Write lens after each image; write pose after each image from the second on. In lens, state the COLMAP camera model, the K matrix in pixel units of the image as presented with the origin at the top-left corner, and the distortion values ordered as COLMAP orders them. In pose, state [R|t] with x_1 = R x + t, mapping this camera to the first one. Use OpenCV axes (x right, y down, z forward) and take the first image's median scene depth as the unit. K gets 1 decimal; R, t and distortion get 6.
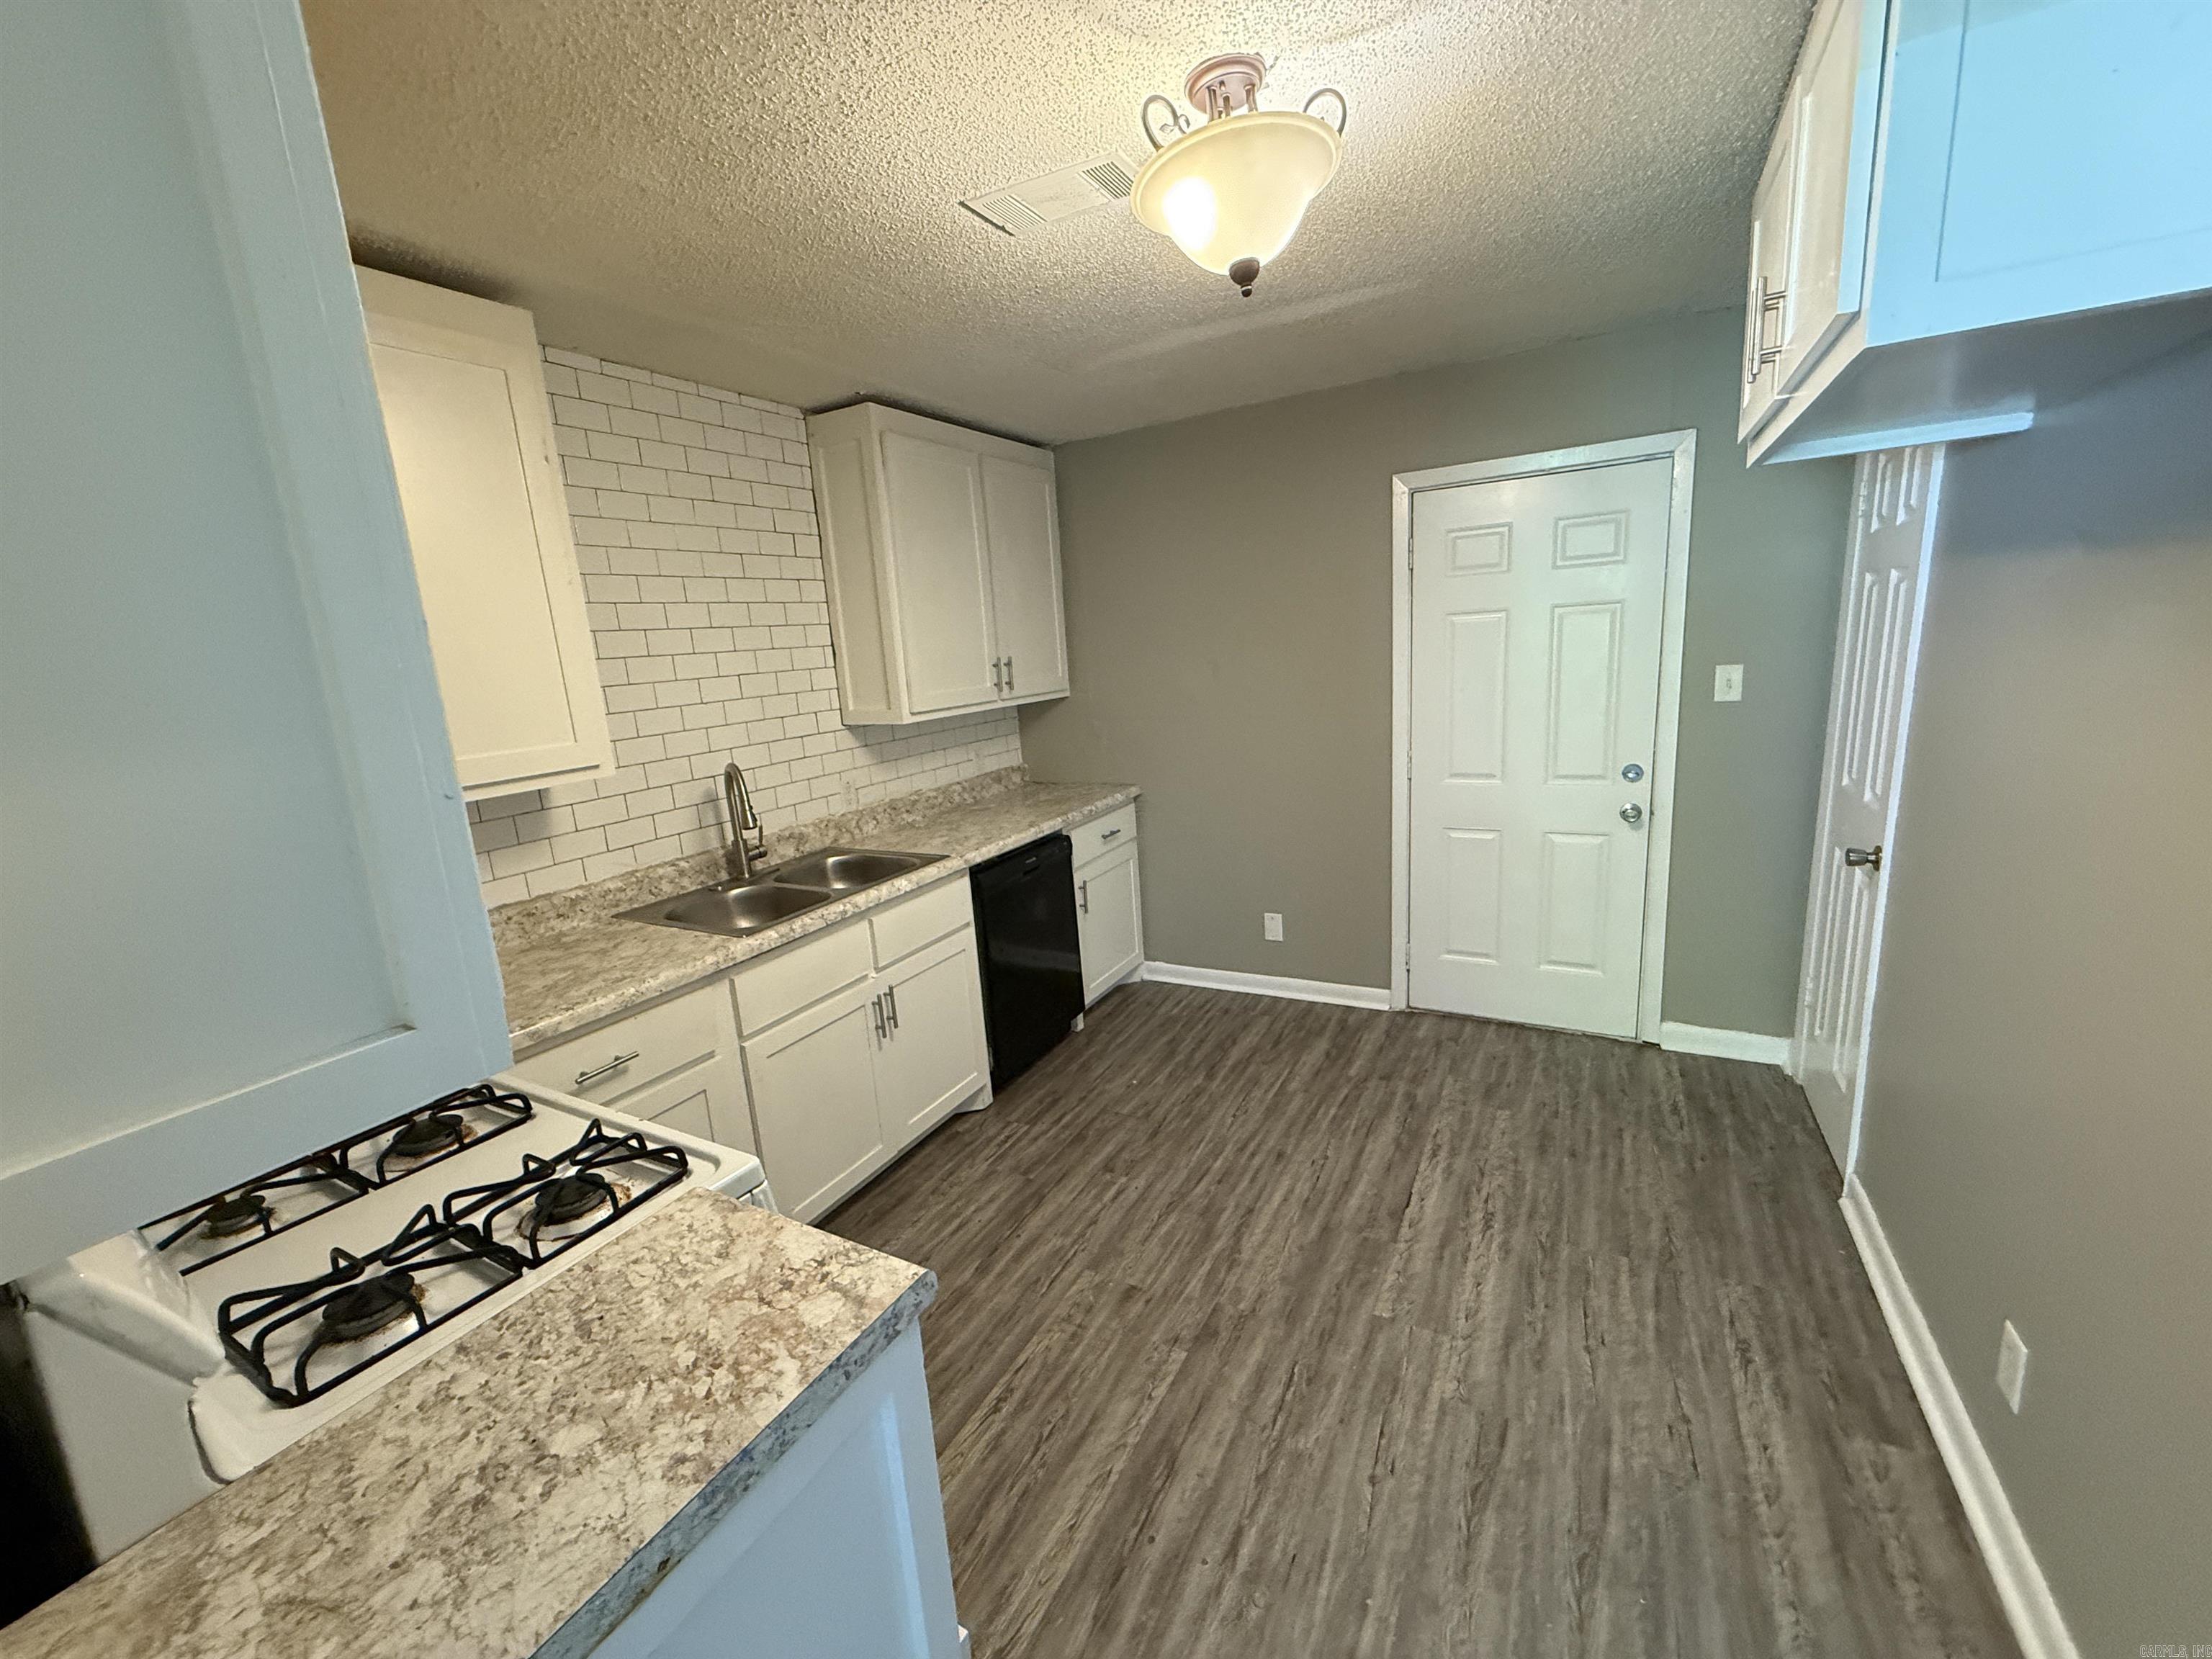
lens RADIAL K [[889.4, 0, 1094.3], [0, 889.4, 826.6], [0, 0, 1]] dist [0.001498, 0.000353]
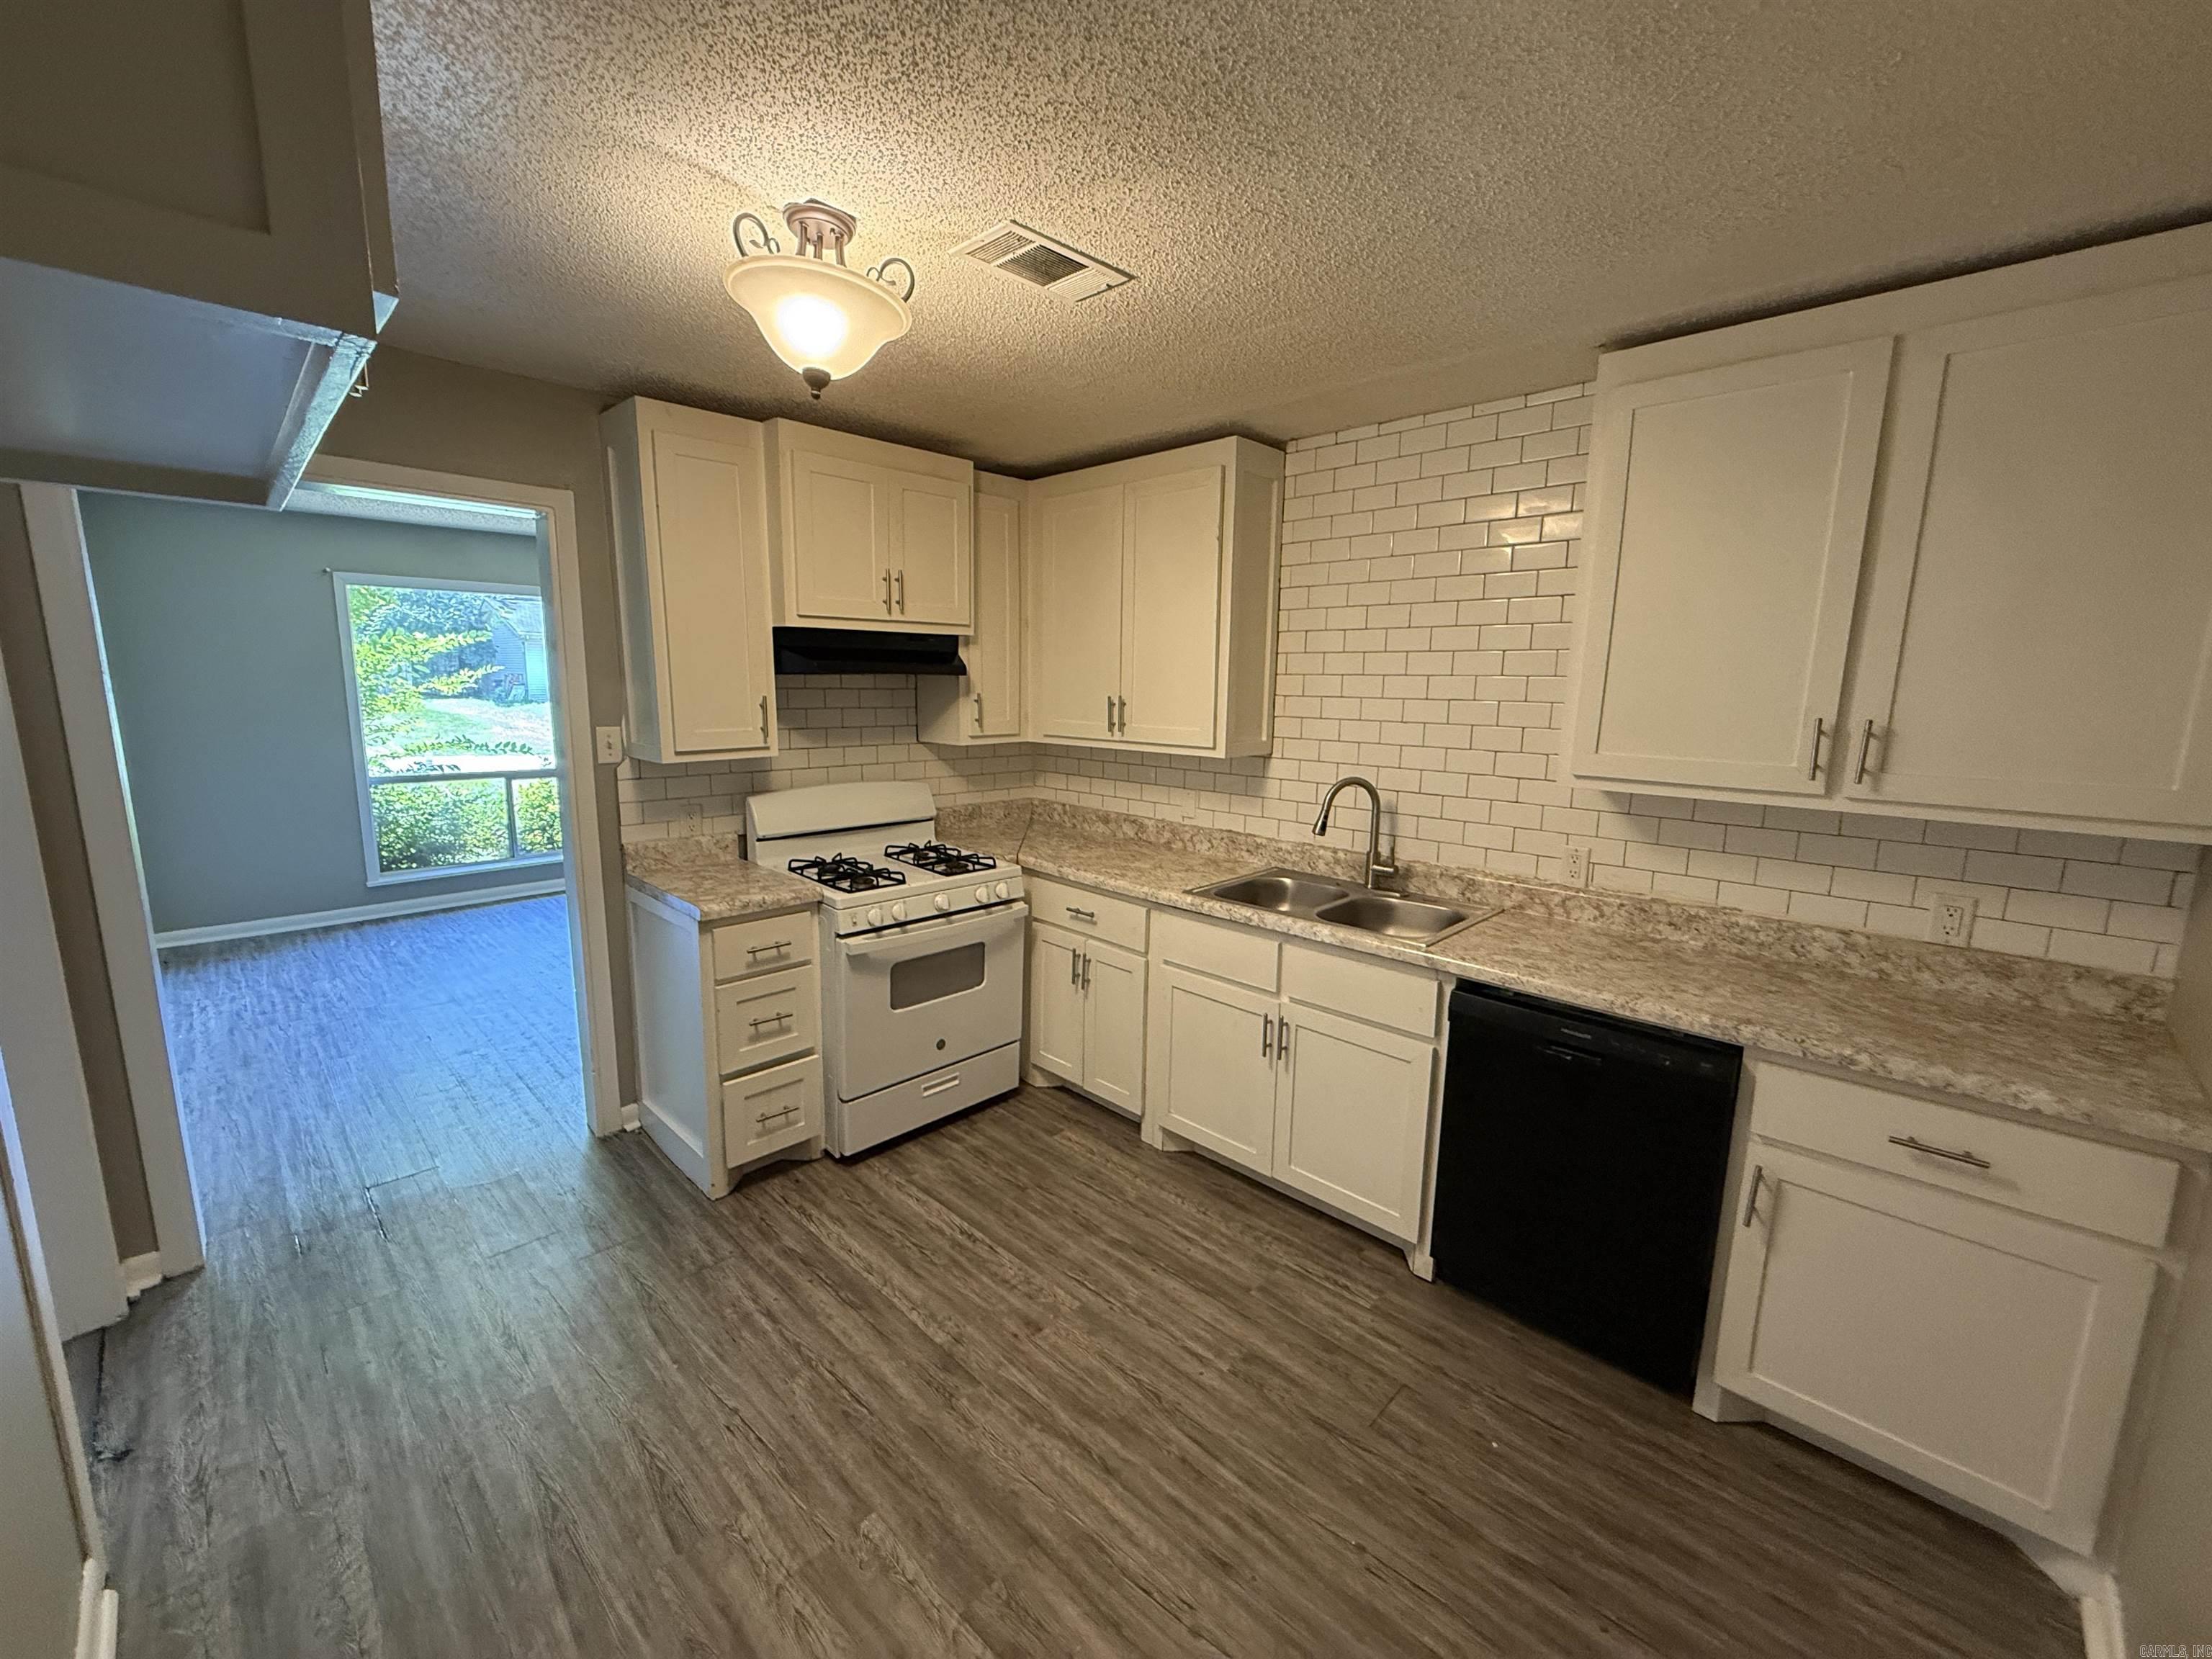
lens RADIAL K [[889.4, 0, 1109.7], [0, 889.4, 827.6], [0, 0, 1]] dist [0.001498, 0.000353]
pose [[-0.257416, 0.225065, -0.939725, 0.800645], [-0.195319, 0.940305, 0.278707, -0.293778], [0.946355, 0.255289, -0.198090, 1.081322]]
